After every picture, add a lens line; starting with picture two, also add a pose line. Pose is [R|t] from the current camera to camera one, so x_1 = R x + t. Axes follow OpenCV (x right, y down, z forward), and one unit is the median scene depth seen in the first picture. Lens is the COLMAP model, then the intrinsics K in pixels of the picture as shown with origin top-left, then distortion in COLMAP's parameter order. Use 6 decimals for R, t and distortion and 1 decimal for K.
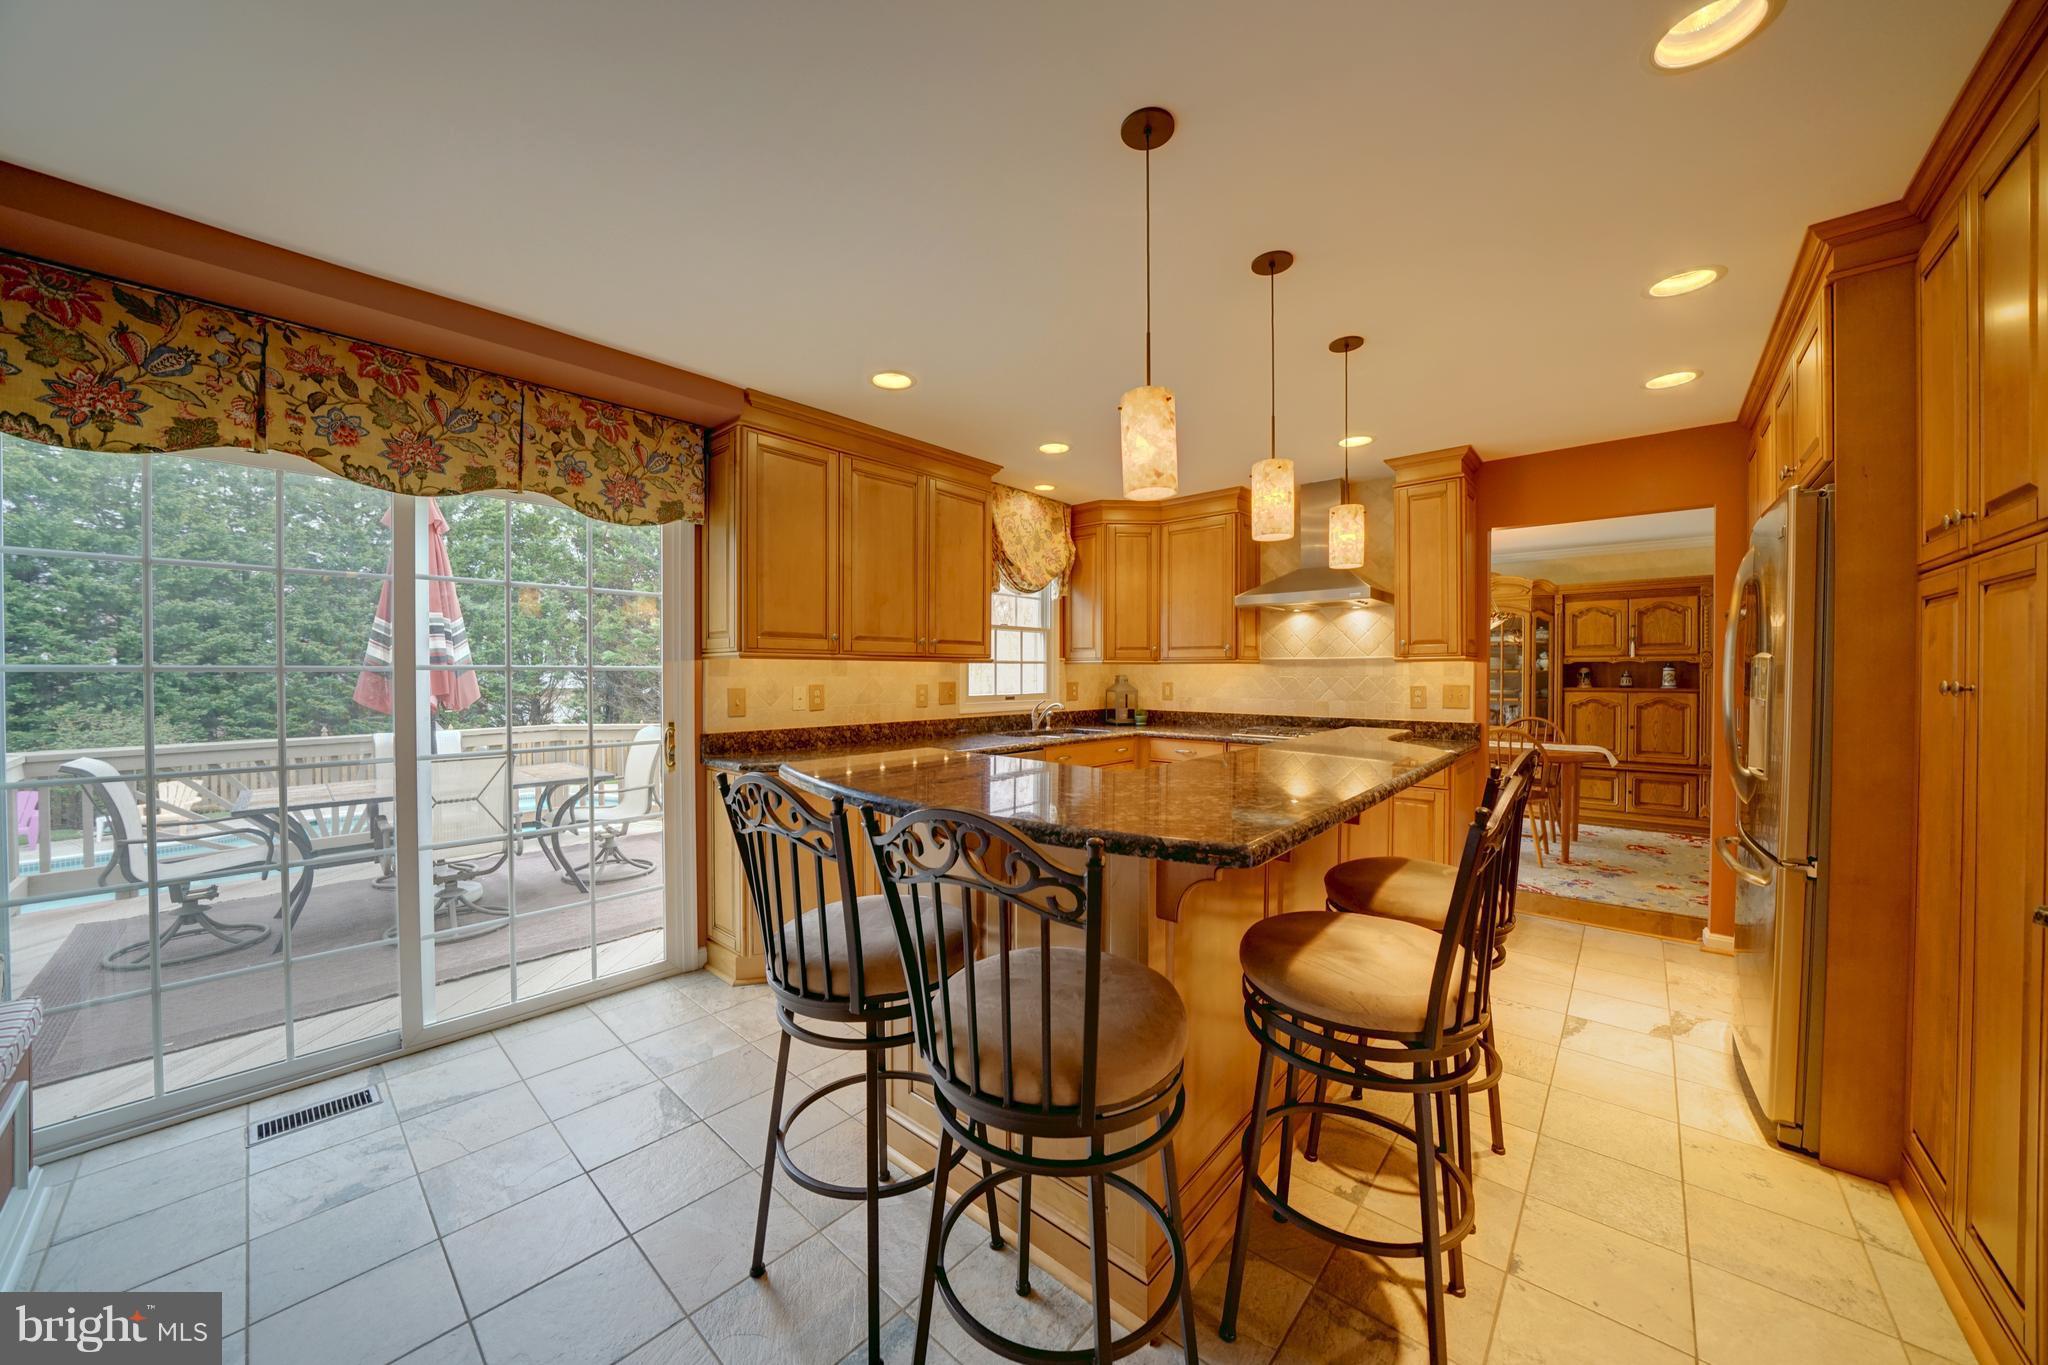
lens RADIAL K [[705.0, 0, 1017.8], [0, 705.0, 678.8], [0, 0, 1]] dist [-0.019825, 0.000656]
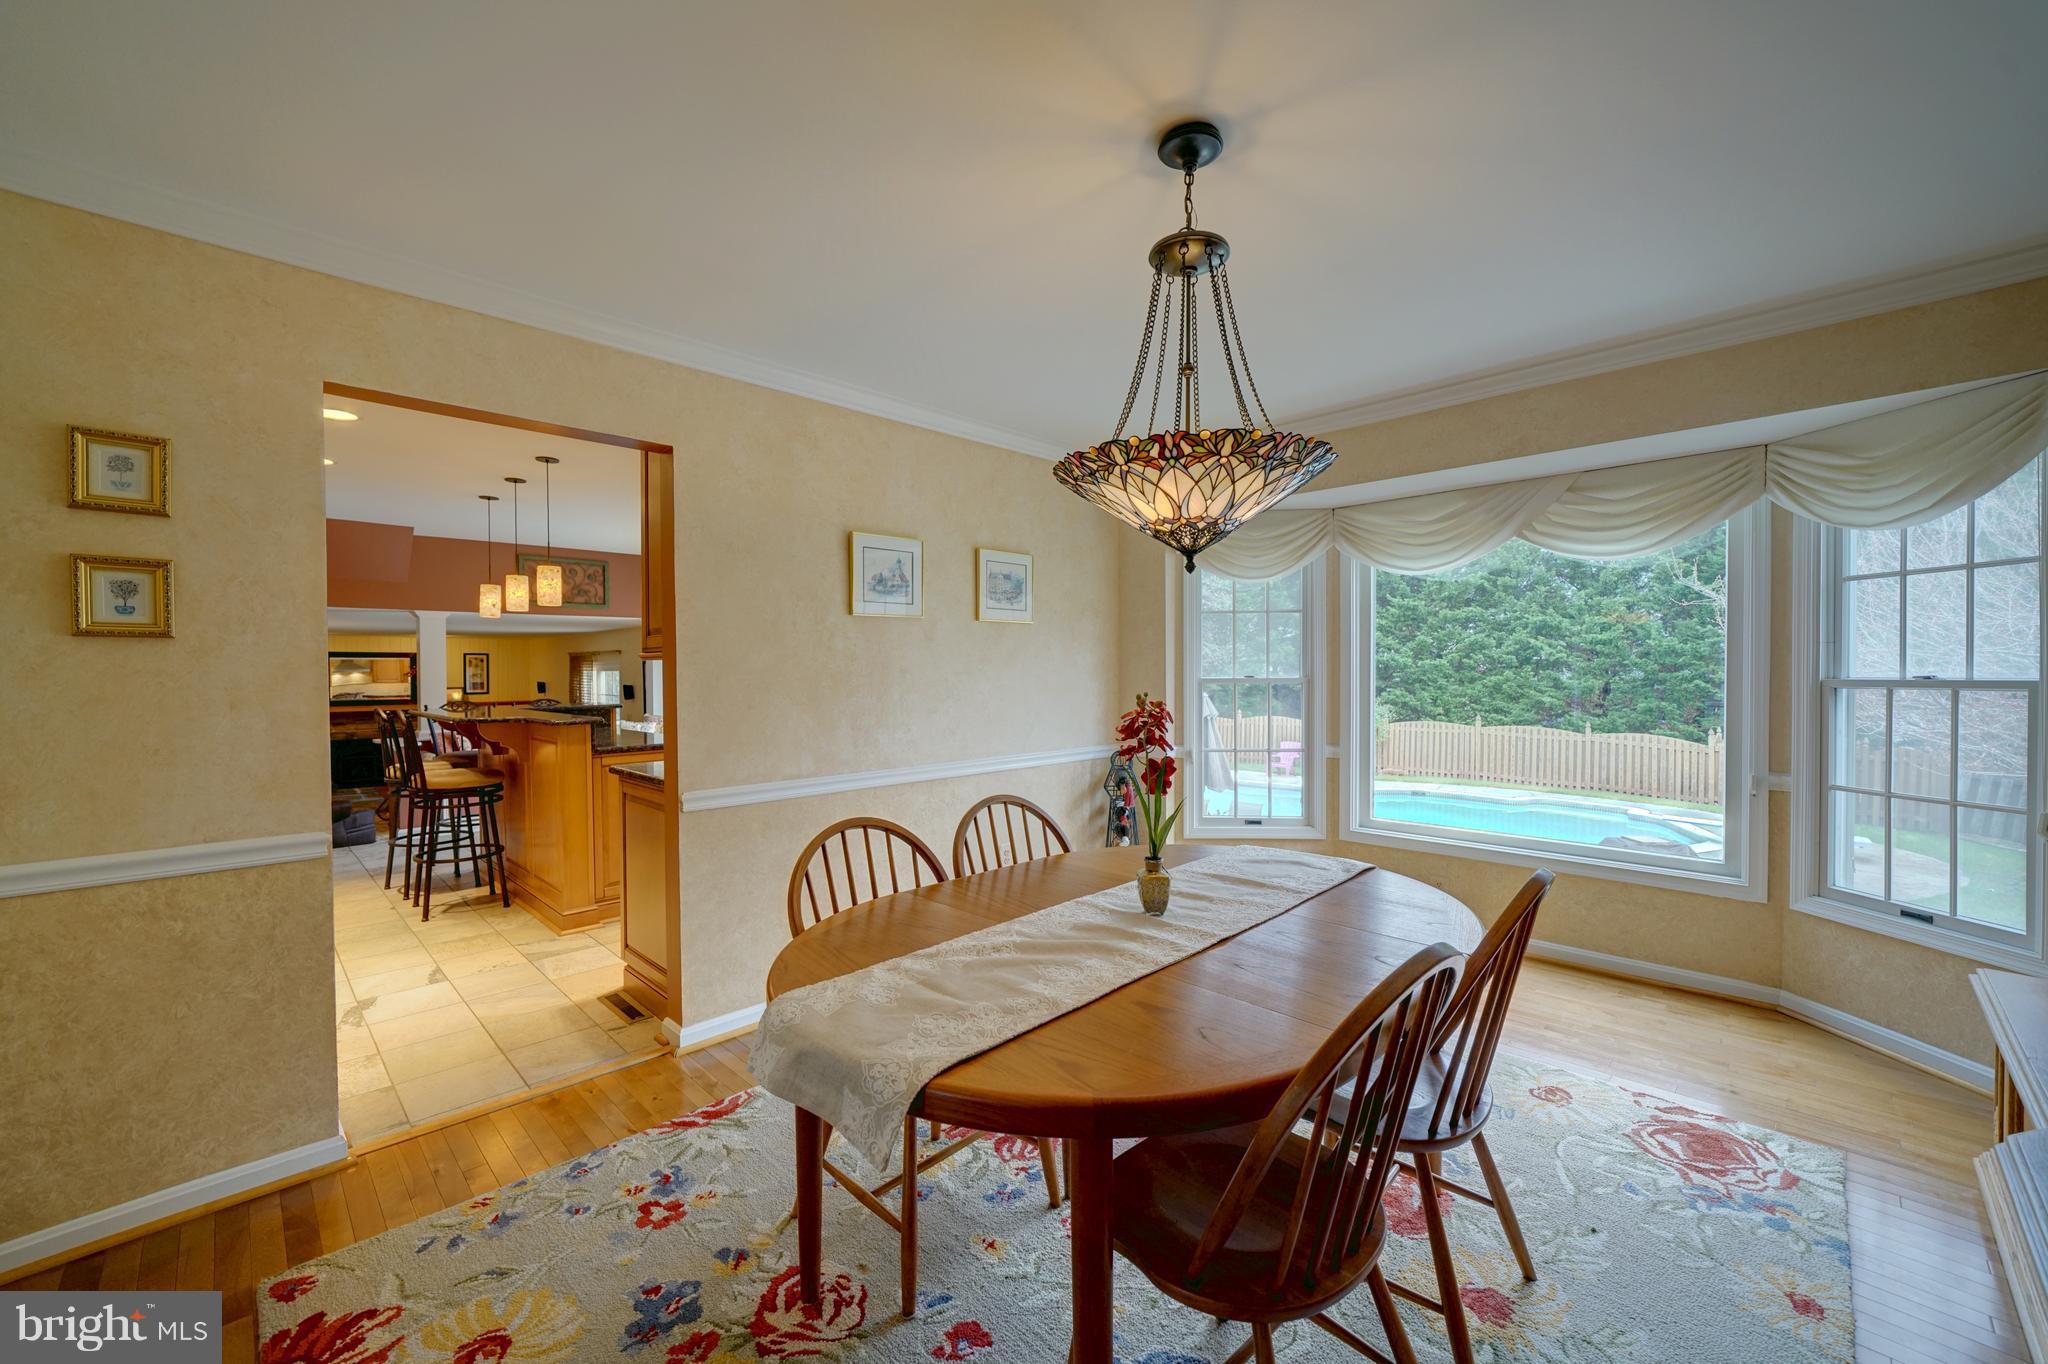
lens RADIAL K [[782.4, 0, 1017.3], [0, 782.4, 677.3], [0, 0, 1]] dist [-0.010343, -0.000408]
pose [[-0.039614, 0.010666, -0.999158, 1.274888], [-0.002829, 0.999938, 0.010786, -0.012820], [0.999211, 0.003254, -0.039581, 1.252100]]
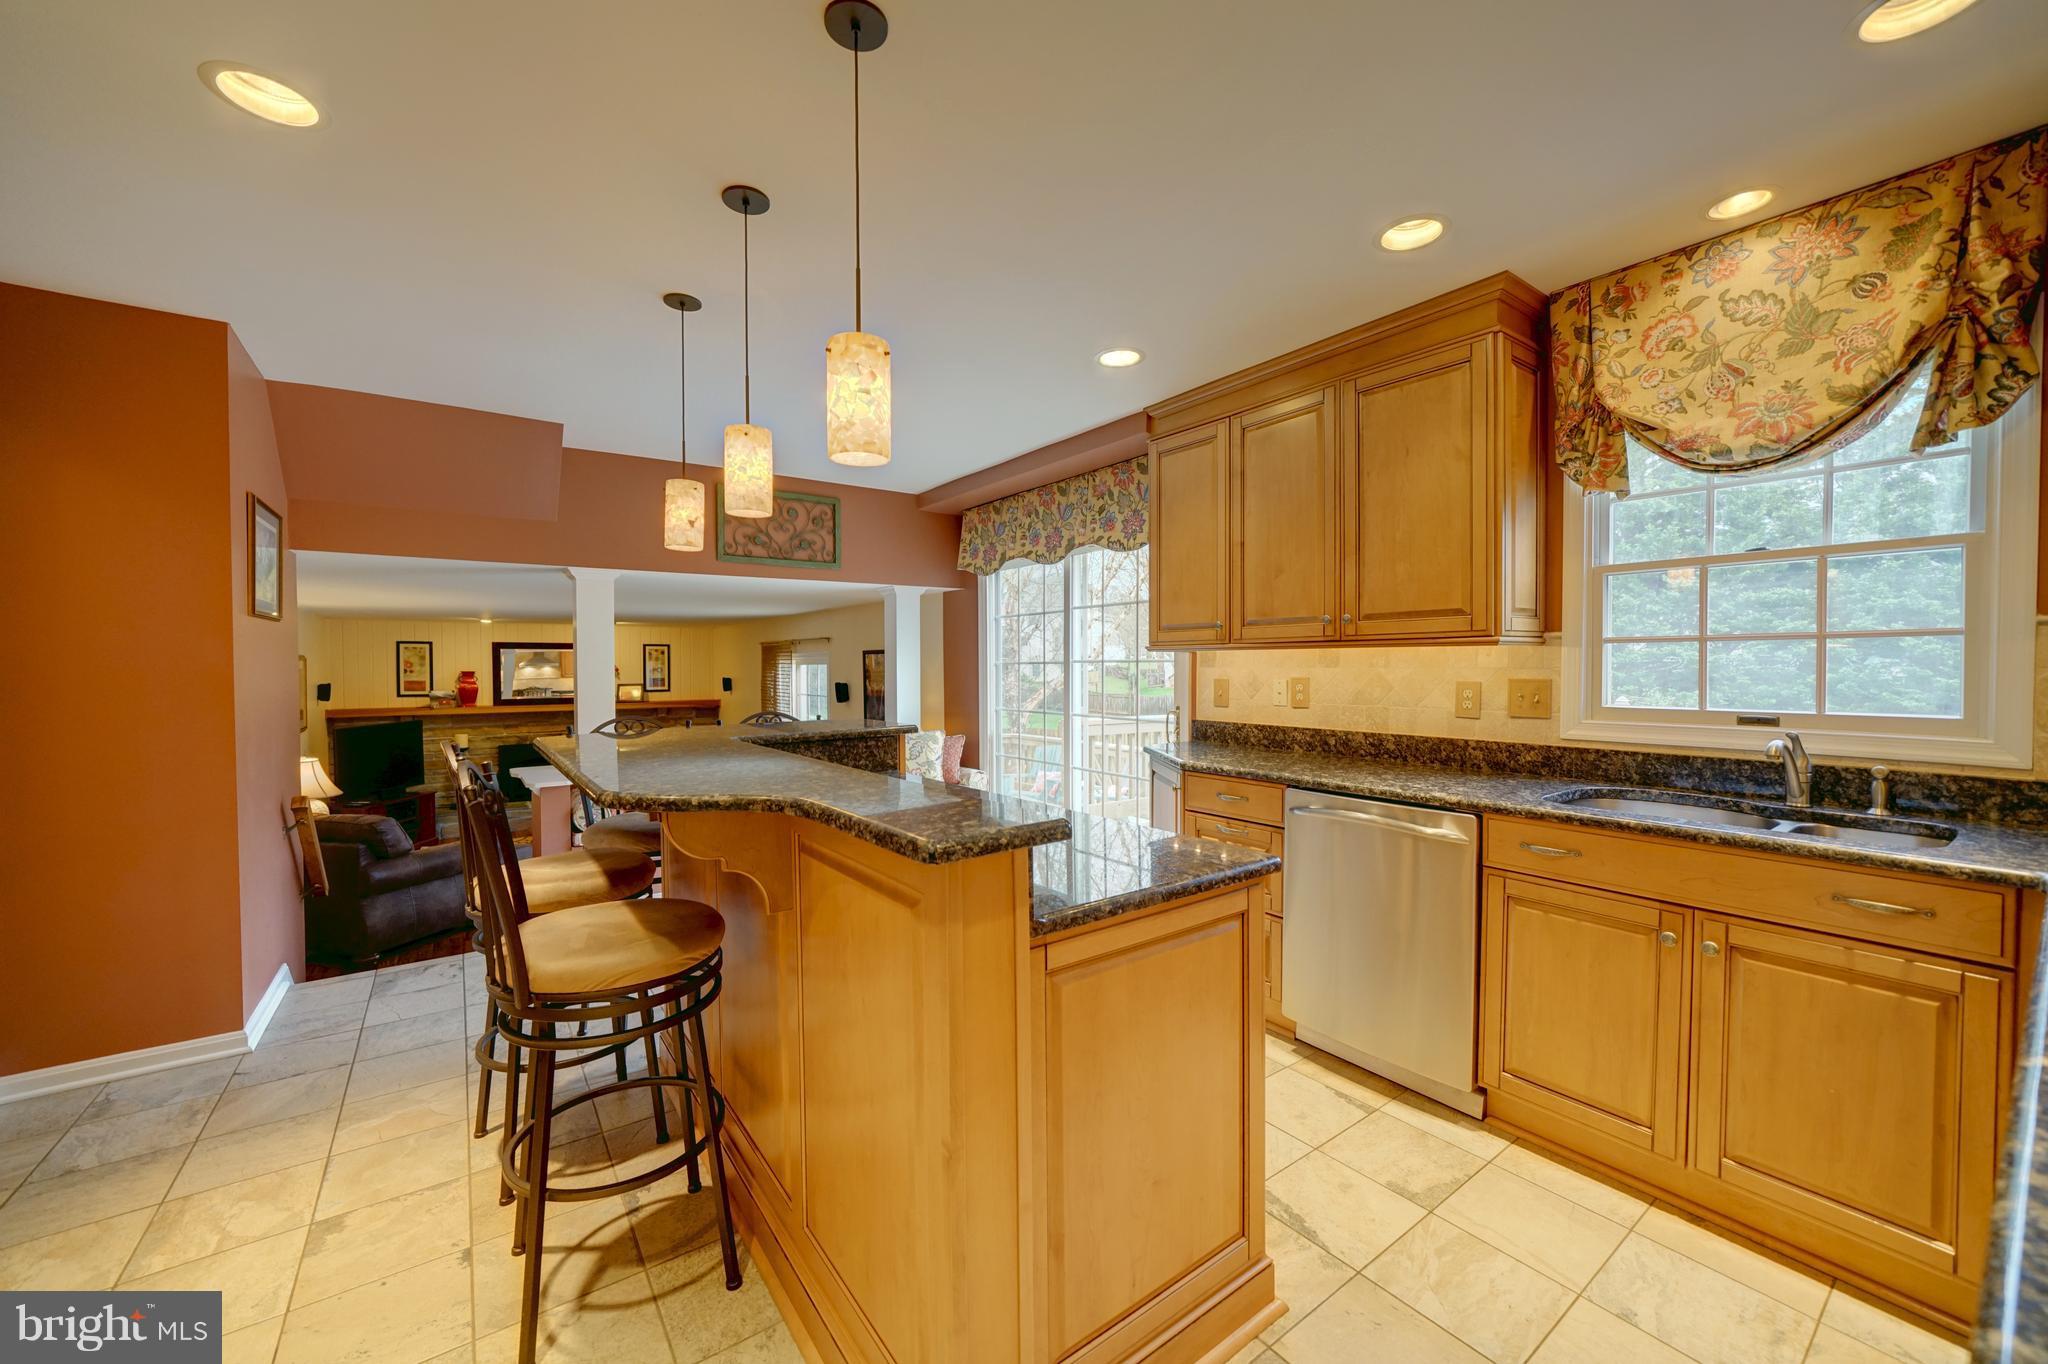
lens RADIAL K [[782.4, 0, 1026.4], [0, 782.4, 678.3], [0, 0, 1]] dist [-0.010343, -0.000408]
pose [[-0.202973, 0.017287, -0.979032, 0.609170], [-0.003674, 0.999824, 0.018416, -0.006087], [0.979177, 0.007335, -0.202874, 0.748153]]
